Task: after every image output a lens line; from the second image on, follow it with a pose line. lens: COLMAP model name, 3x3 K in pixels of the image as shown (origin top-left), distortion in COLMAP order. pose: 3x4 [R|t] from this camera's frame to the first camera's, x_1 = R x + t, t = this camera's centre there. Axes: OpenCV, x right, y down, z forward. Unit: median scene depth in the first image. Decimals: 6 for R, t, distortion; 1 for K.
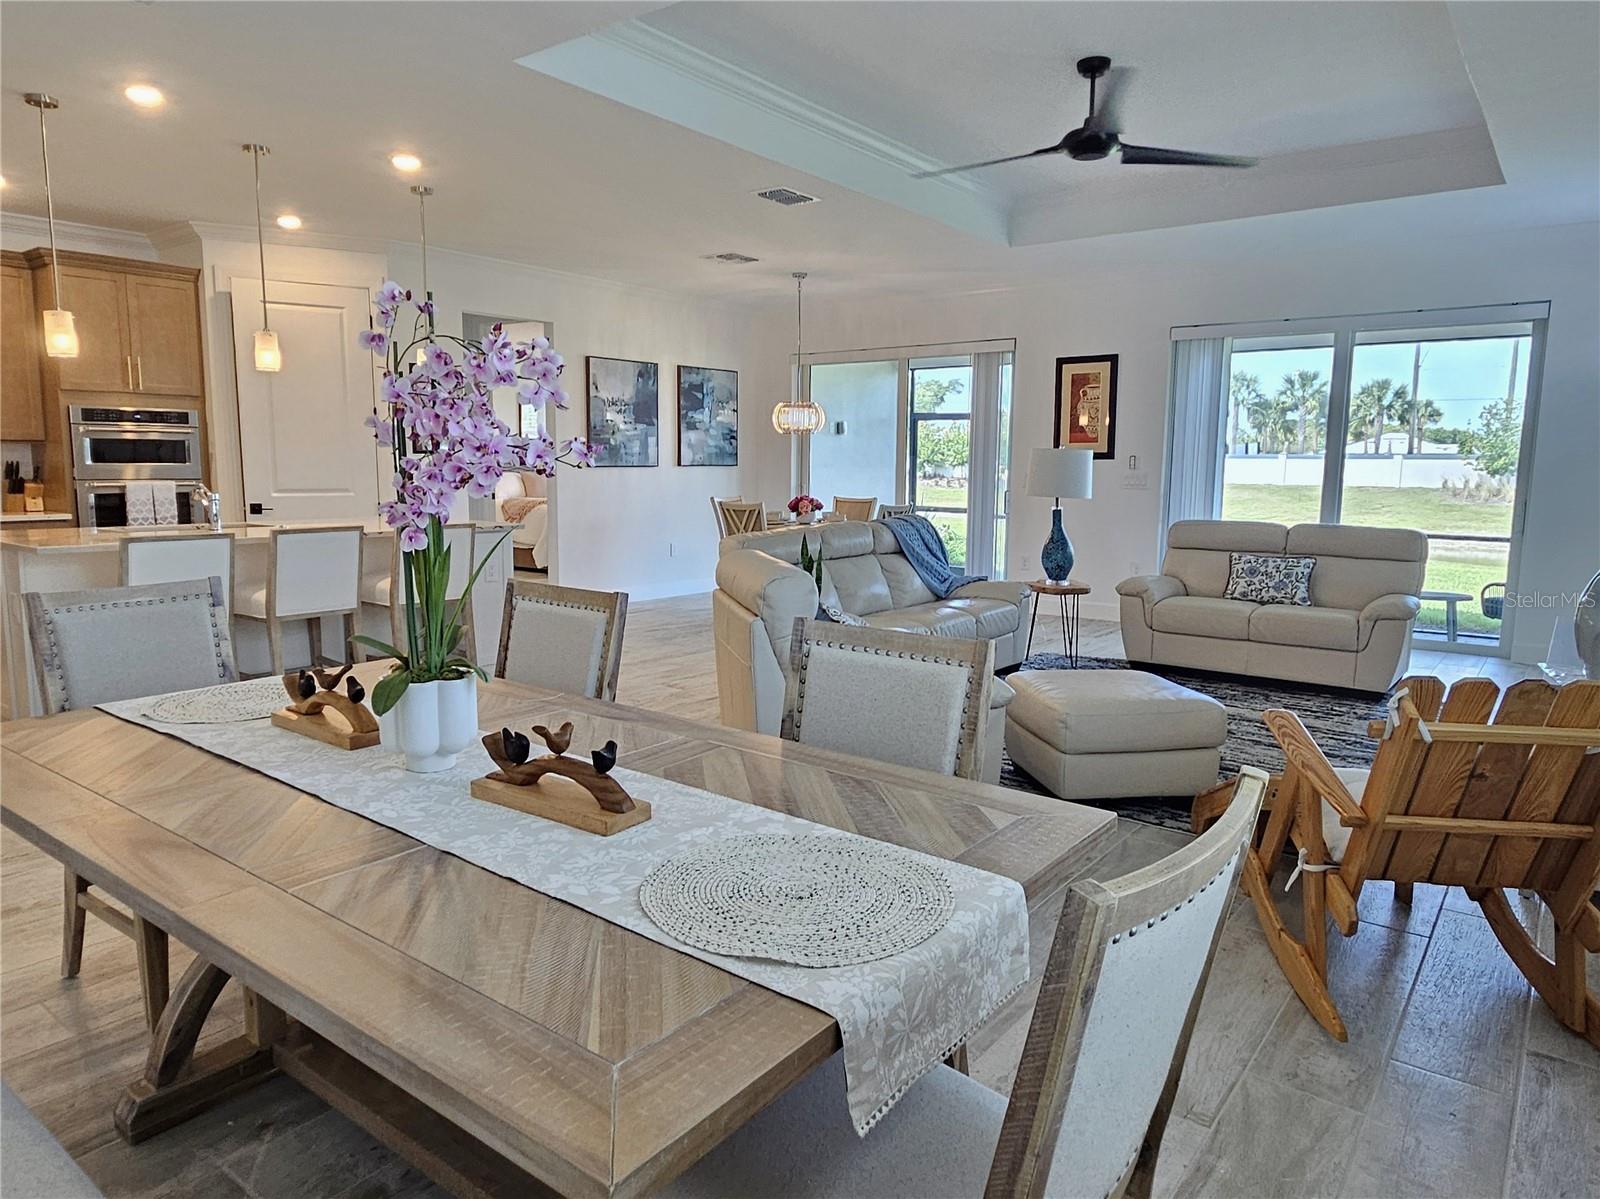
lens RADIAL K [[1021.6, 0, 782.5], [0, 1021.6, 632.5], [0, 0, 1]] dist [0.007484, -0.008486]
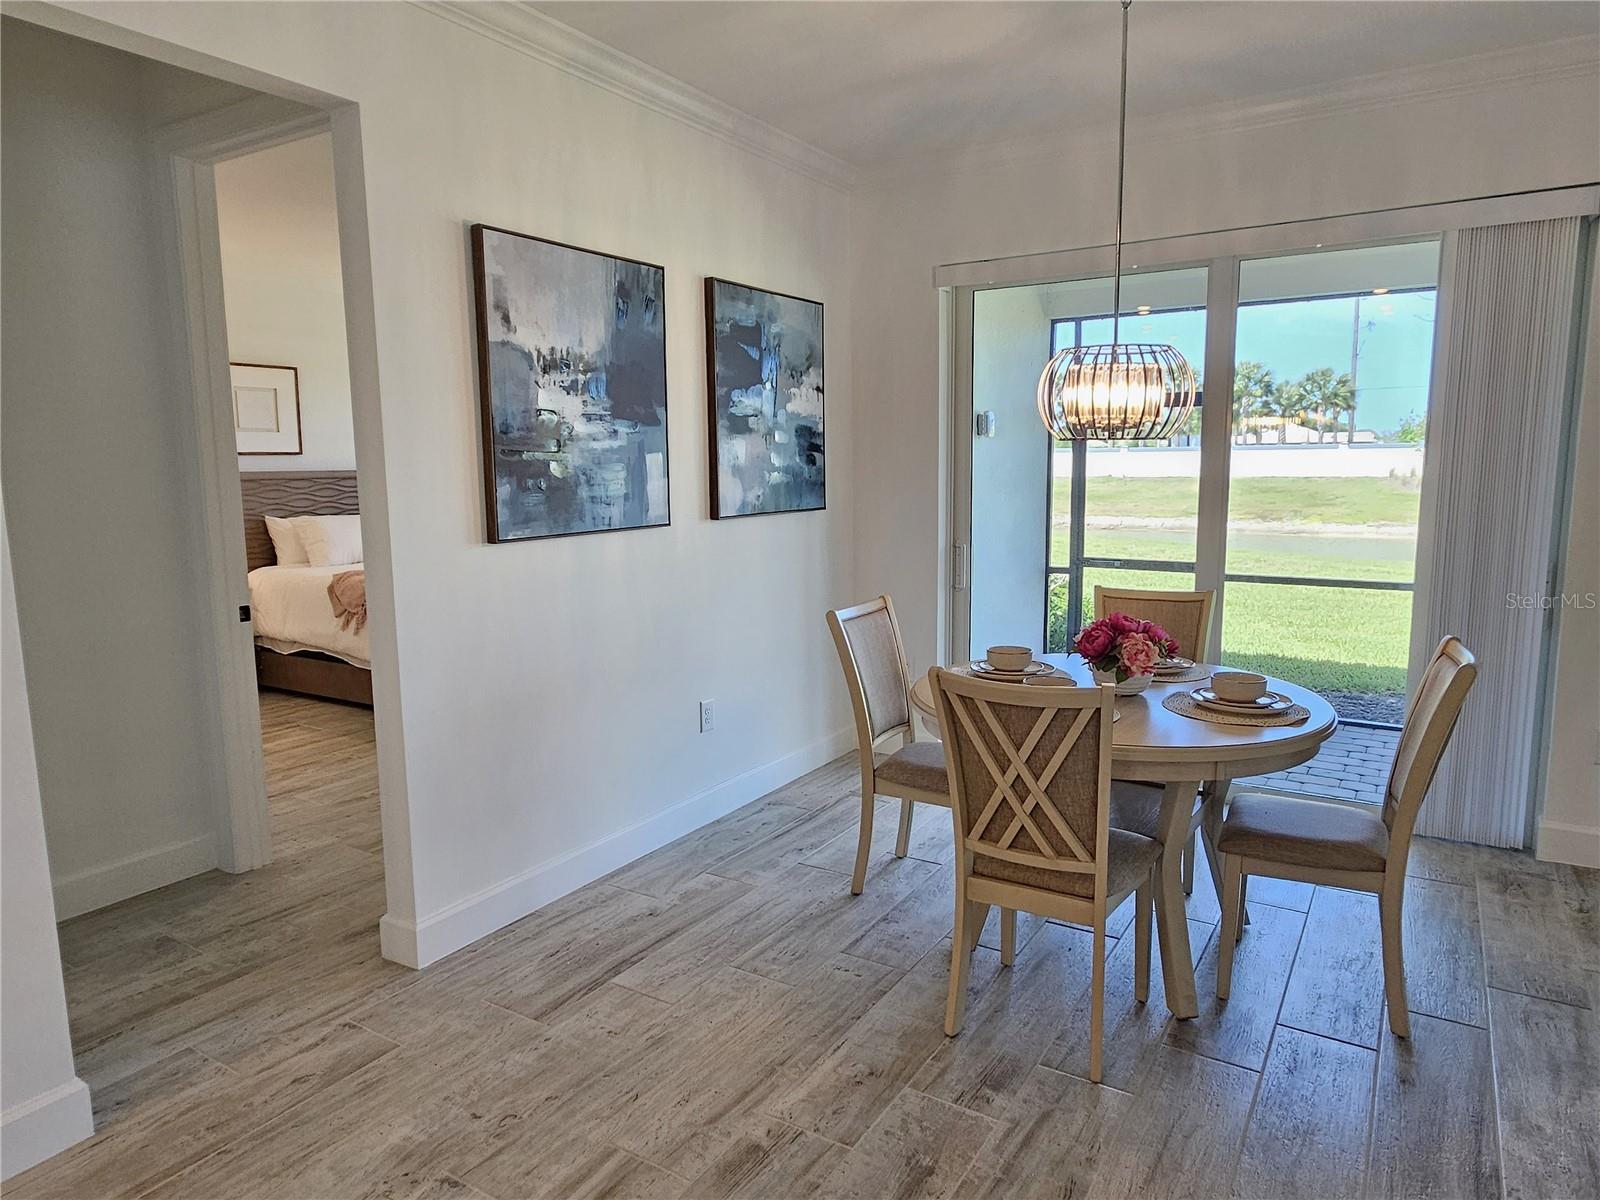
lens RADIAL K [[1021.6, 0, 812.4], [0, 1021.6, 604.8], [0, 0, 1]] dist [0.007484, -0.008486]
pose [[0.993560, -0.036684, 0.107209, -0.115318], [0.039481, 0.998930, -0.024085, -0.125038], [-0.106211, 0.028163, 0.993945, 0.623697]]
